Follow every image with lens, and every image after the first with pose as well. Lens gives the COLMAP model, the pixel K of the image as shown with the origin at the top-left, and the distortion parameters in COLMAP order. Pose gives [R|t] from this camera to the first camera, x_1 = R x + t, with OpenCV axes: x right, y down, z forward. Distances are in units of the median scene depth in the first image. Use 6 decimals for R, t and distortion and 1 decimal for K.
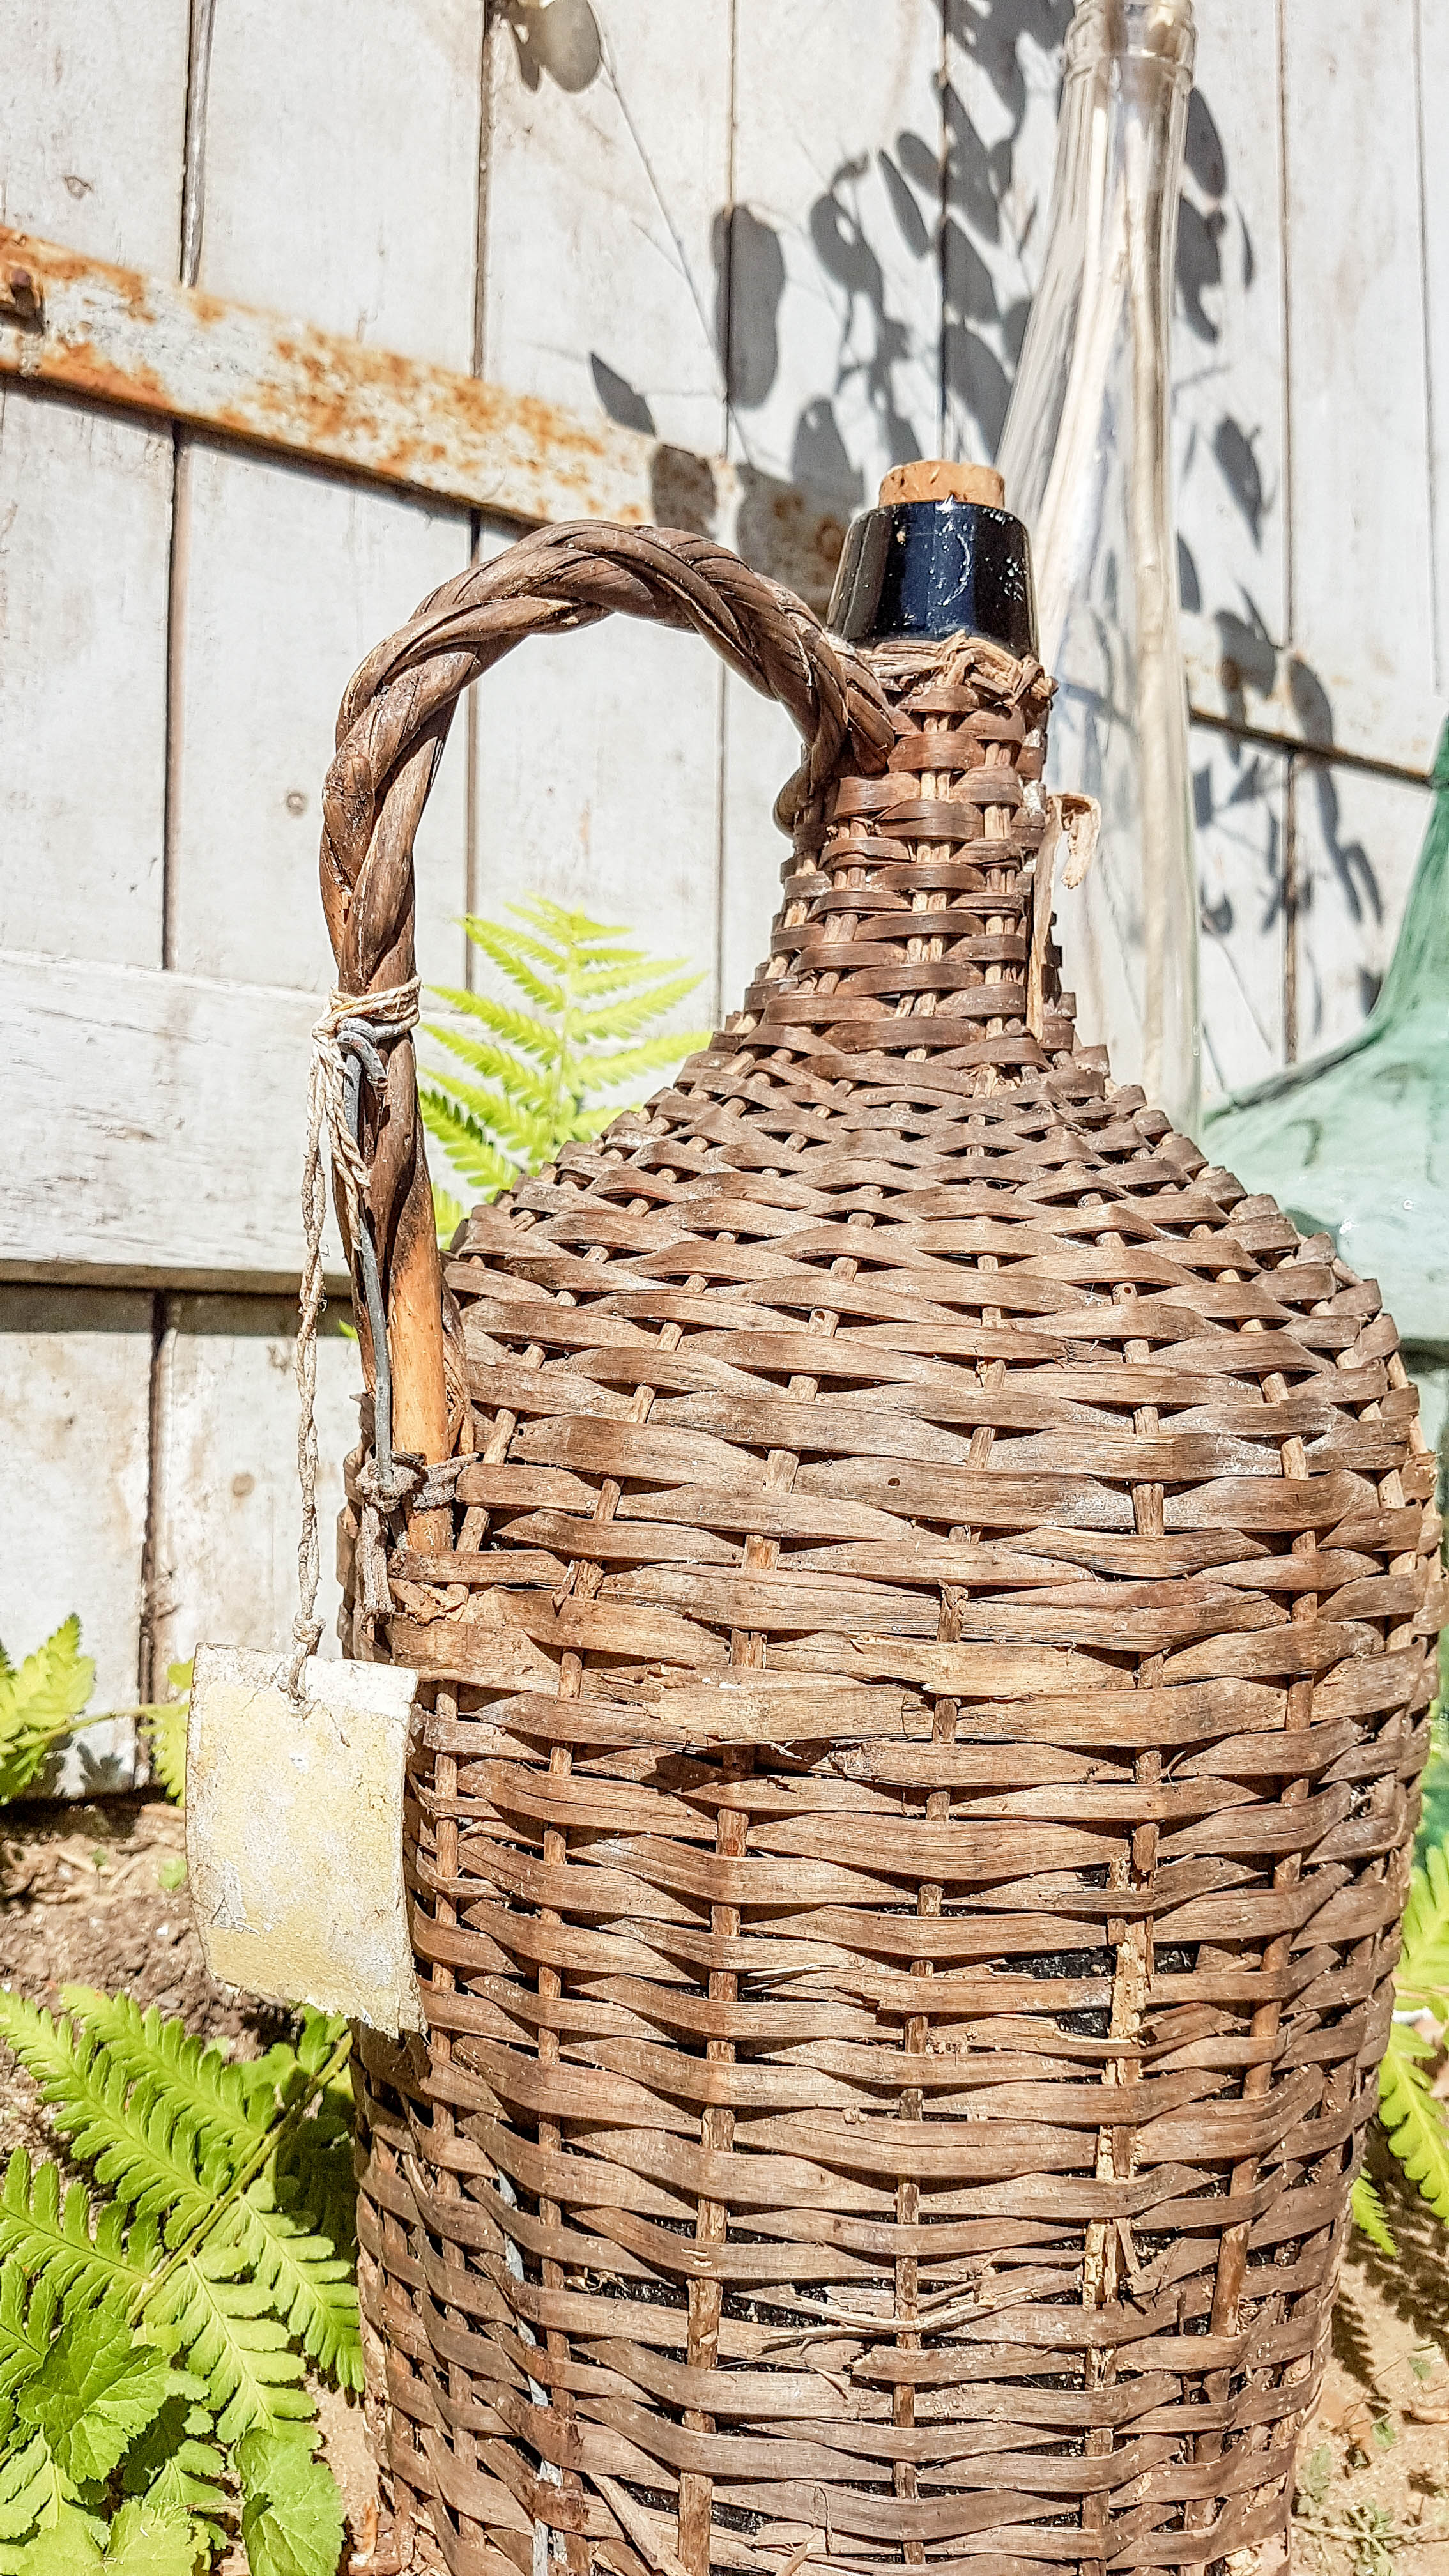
lens RADIAL K [[2091.0, 0, 662.5], [0, 2091.0, 1284.6], [0, 0, 1]] dist [0.092066, -0.226261]
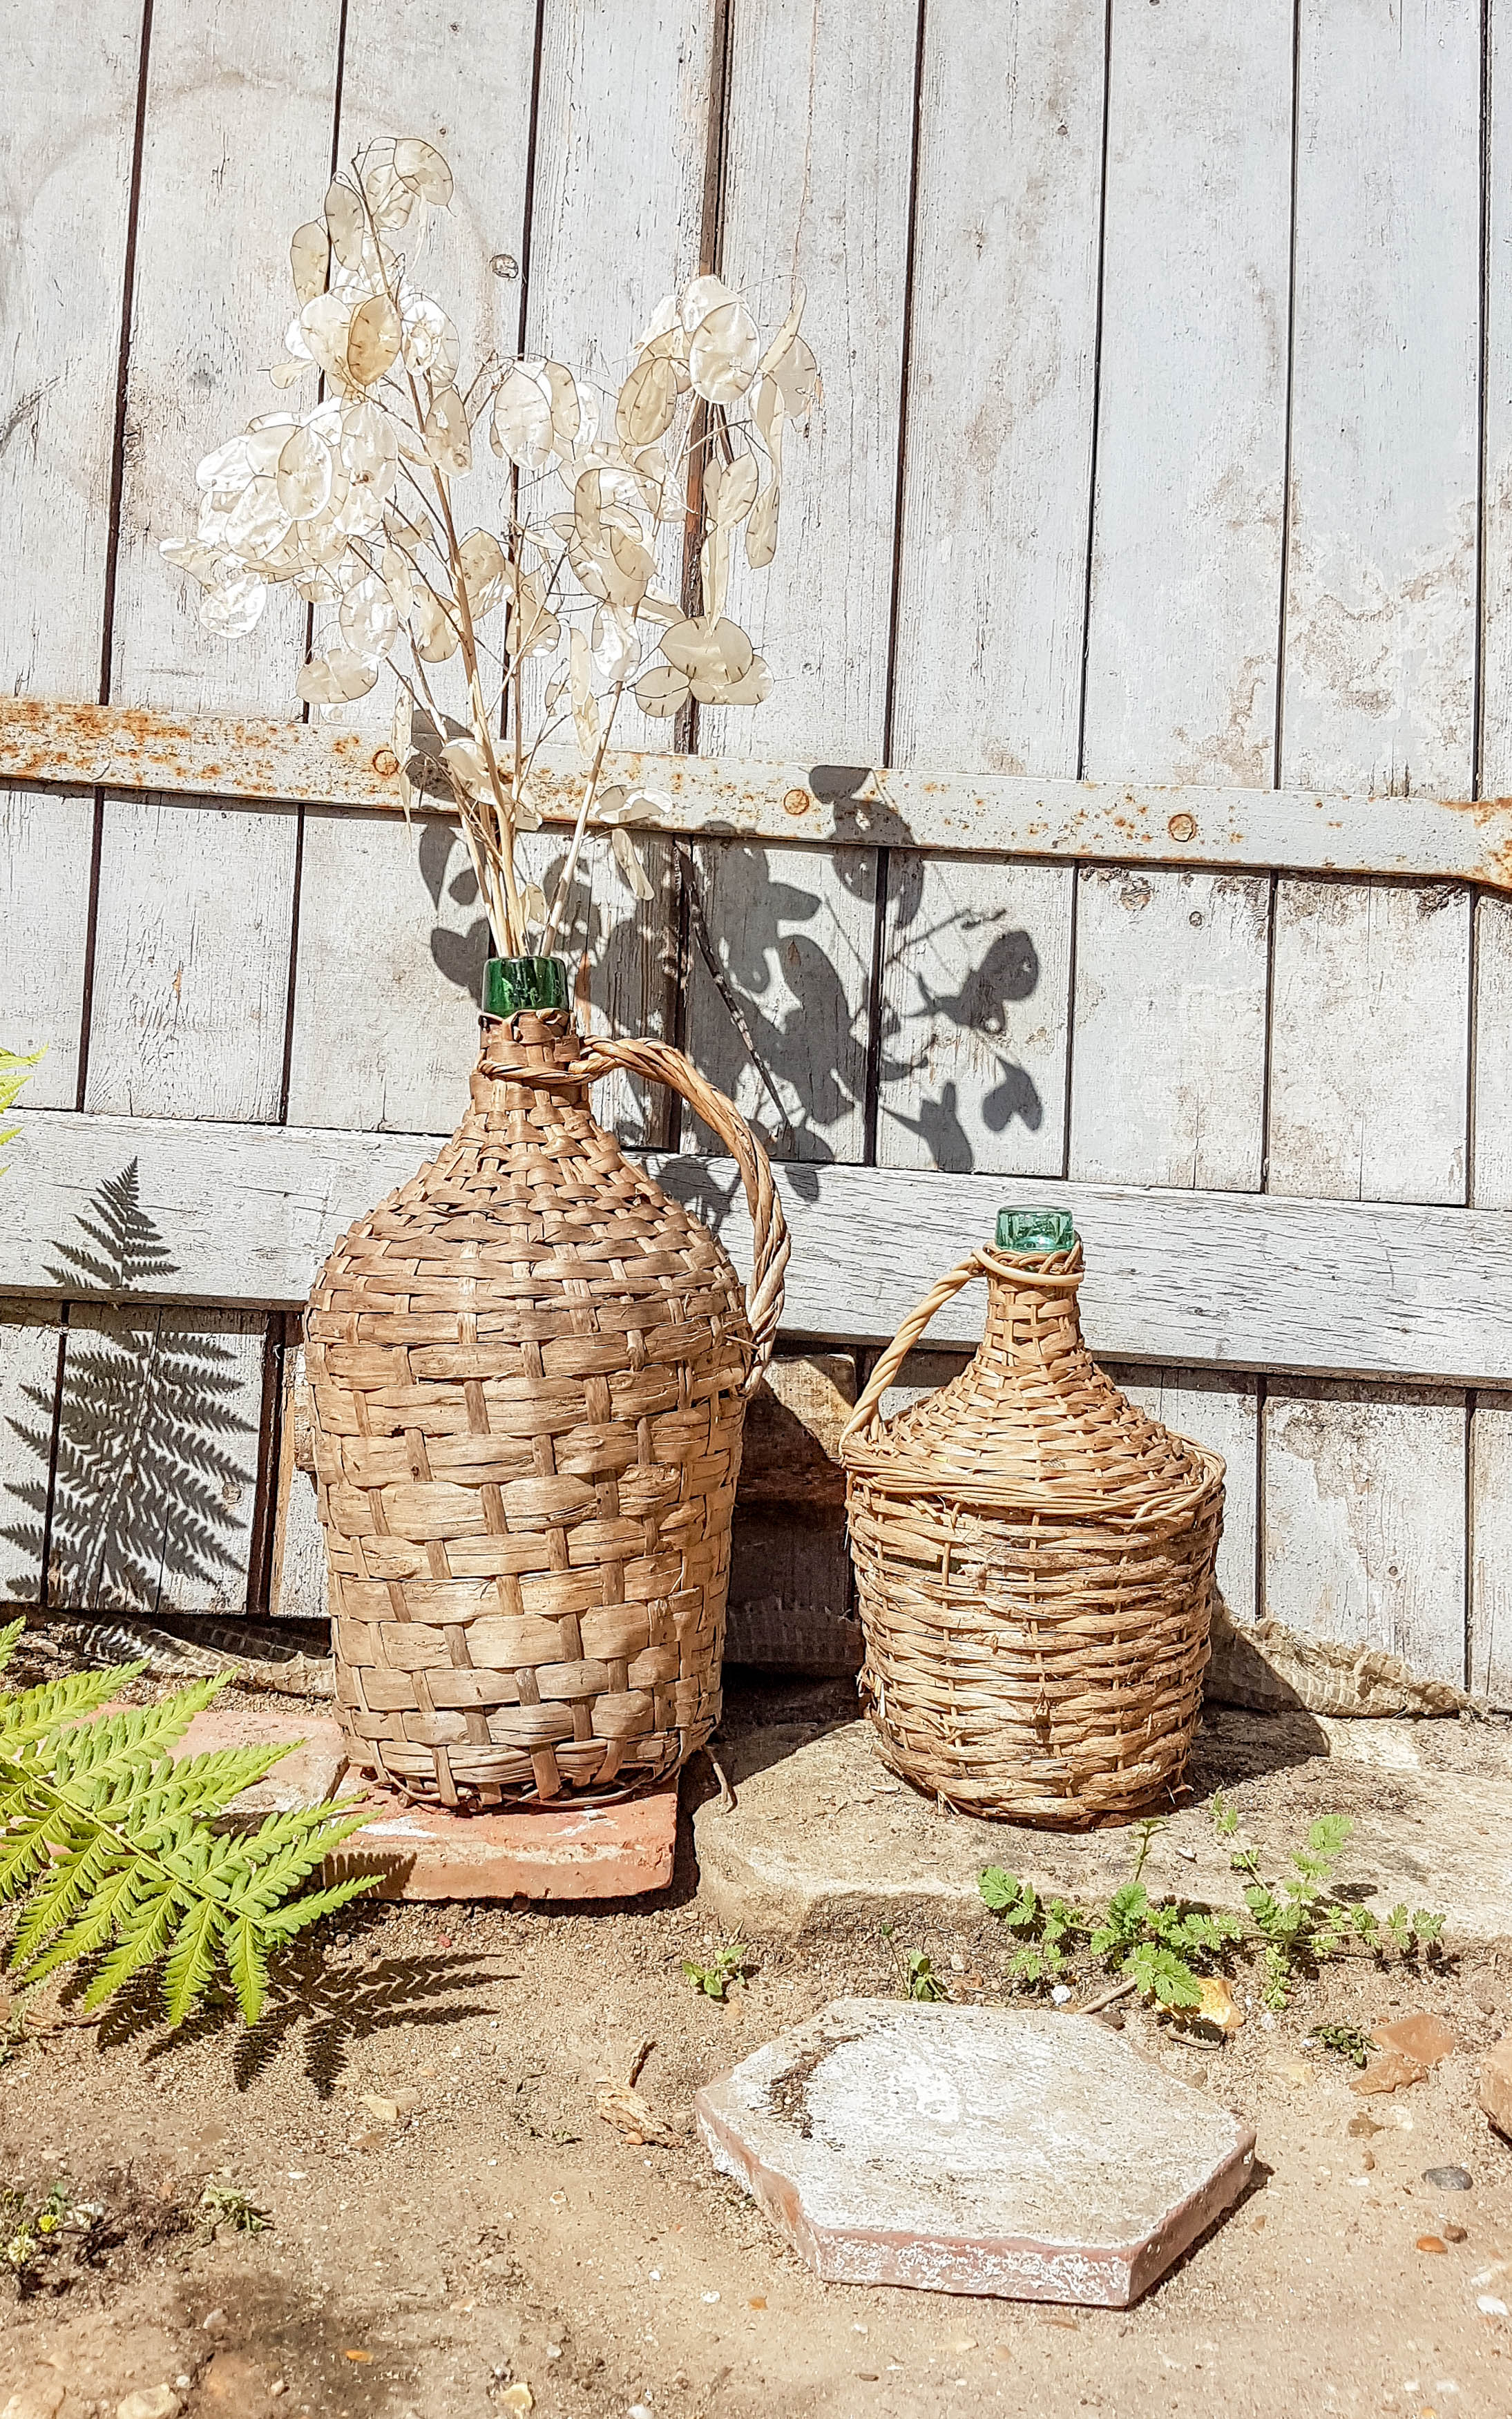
lens RADIAL K [[2139.9, 0, 694.4], [0, 2139.9, 1131.1], [0, 0, 1]] dist [0.310026, -0.715562]
pose [[0.847945, -0.016626, -0.529823, 1.176810], [-0.015849, 0.998266, -0.056692, -0.031167], [0.529847, 0.056469, 0.846211, -0.122379]]
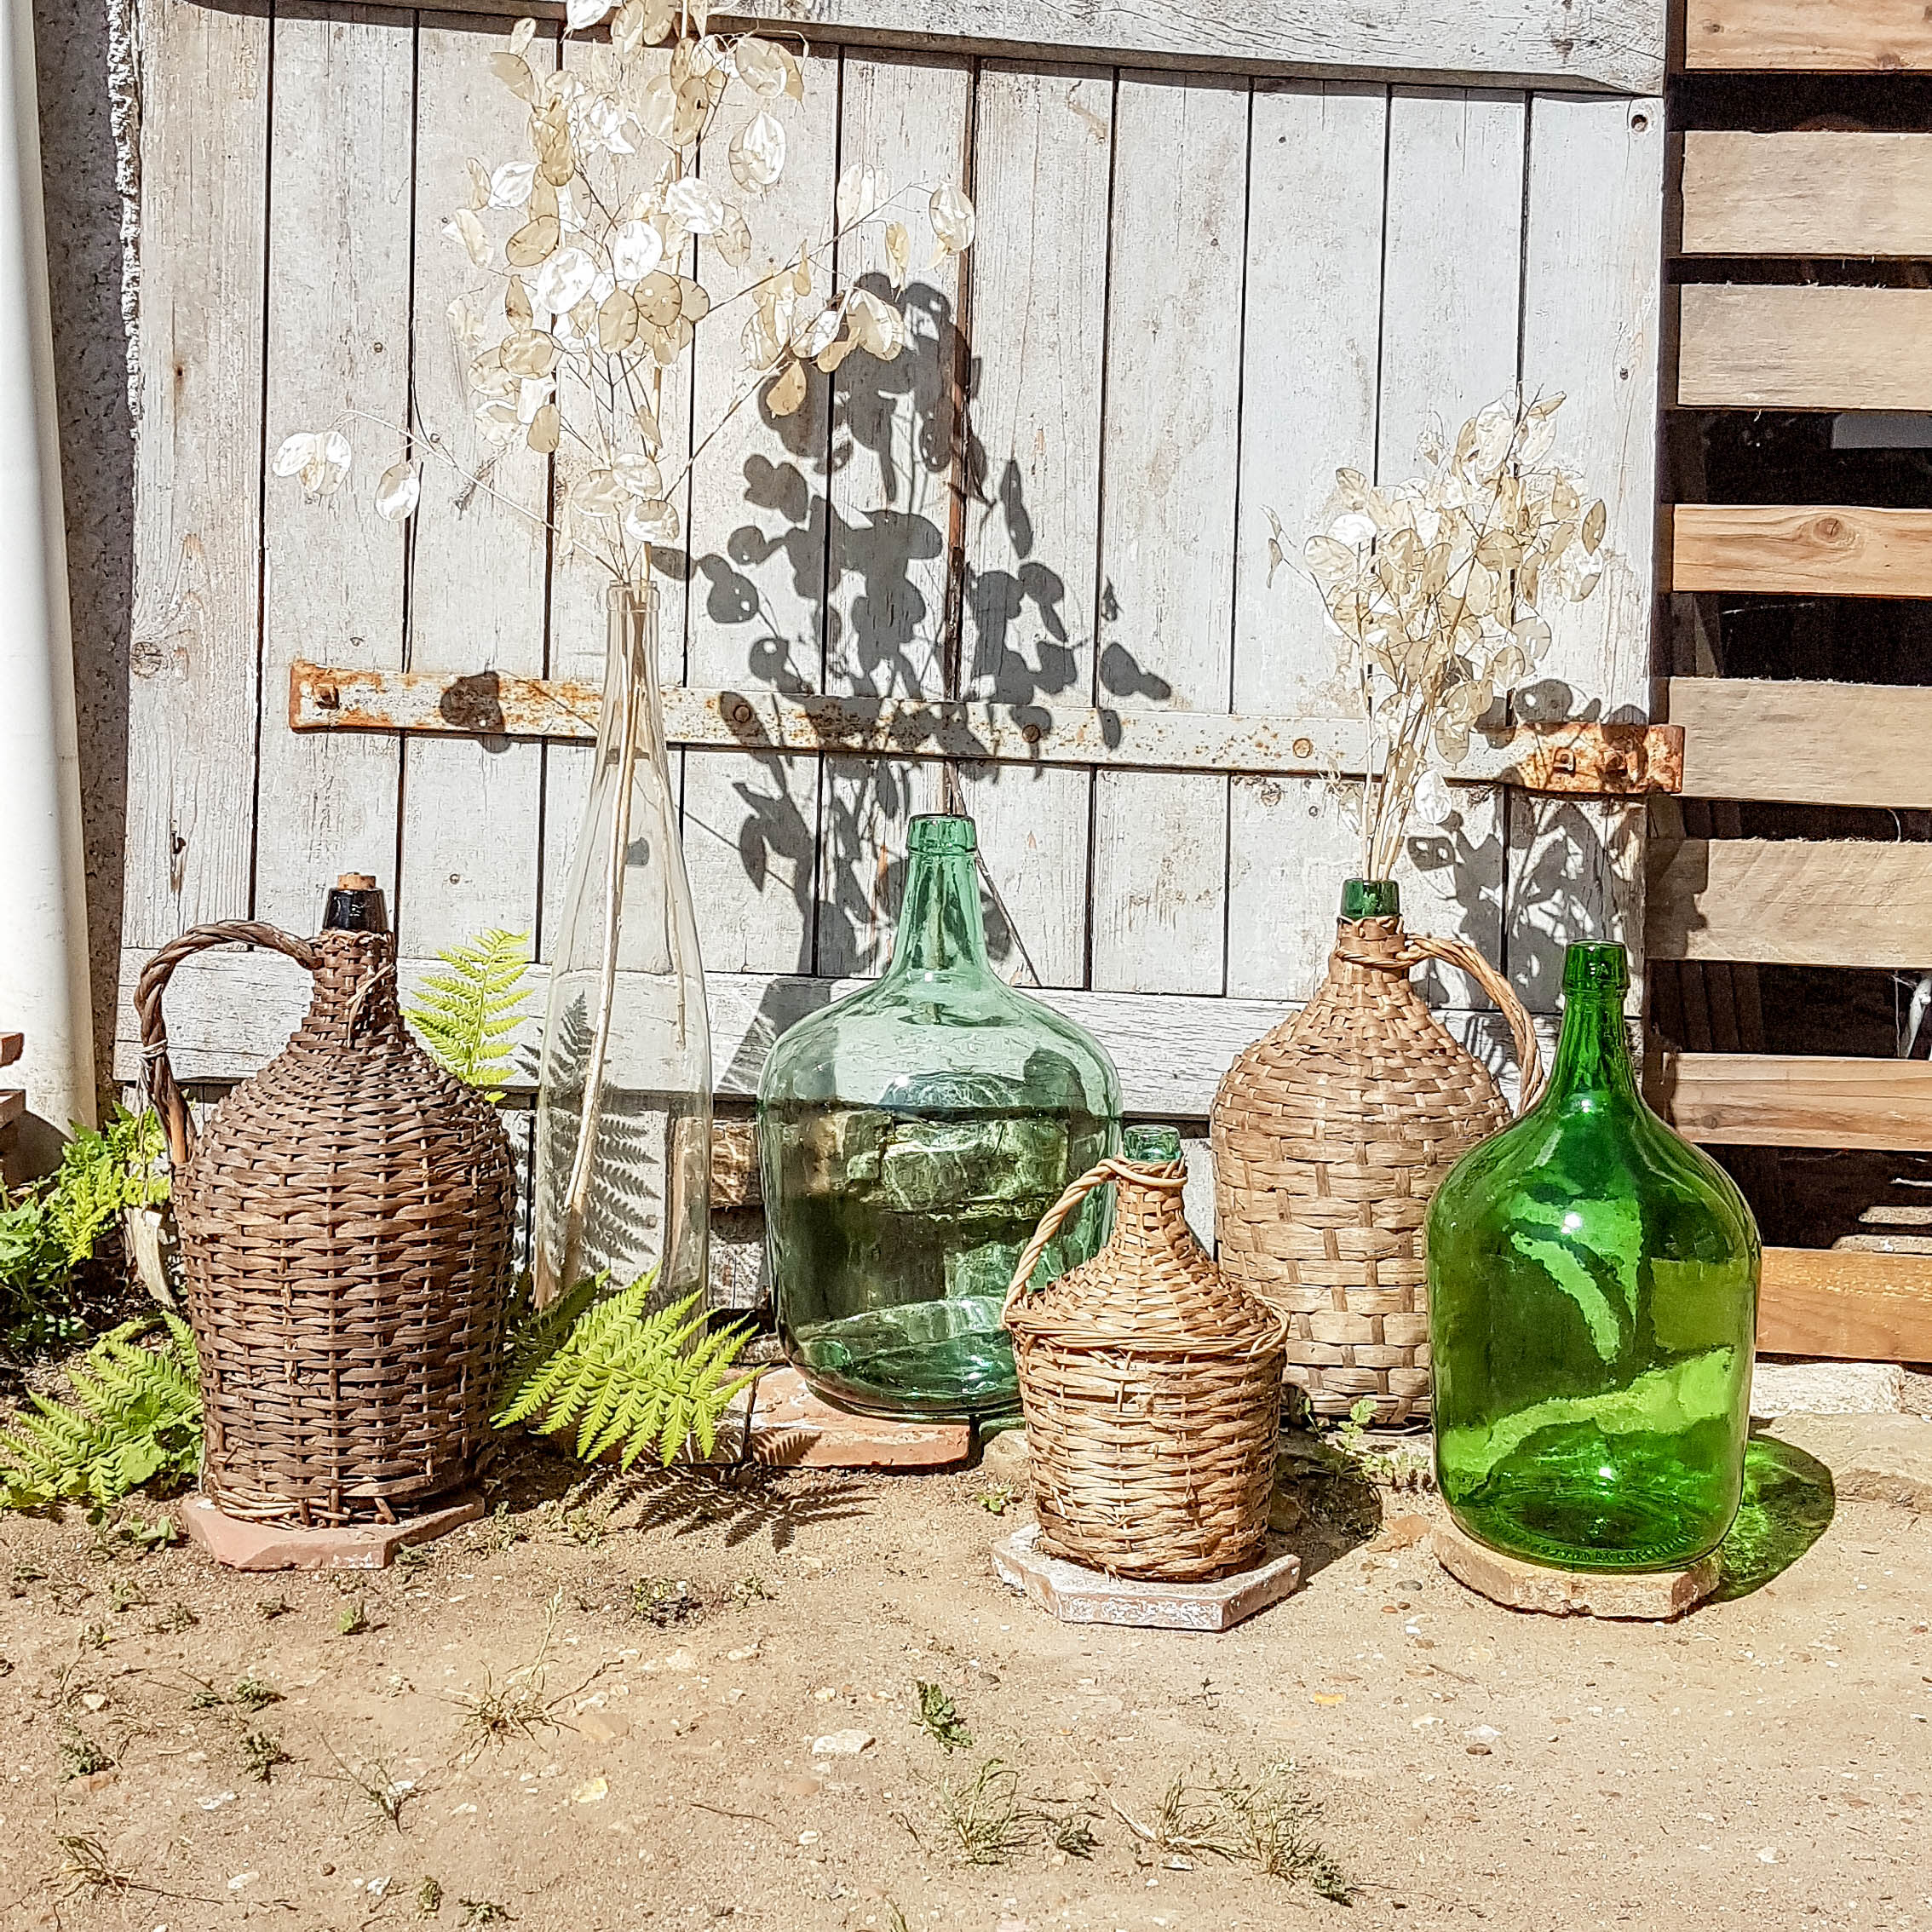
lens RADIAL K [[2725.9, 0, 904.9], [0, 2725.9, 912.9], [0, 0, 1]] dist [0.283509, -0.609803]
pose [[0.849534, -0.007555, -0.527479, 1.827186], [0.003656, 0.999958, -0.008433, -0.161758], [0.527521, 0.005236, 0.849526, -1.303873]]
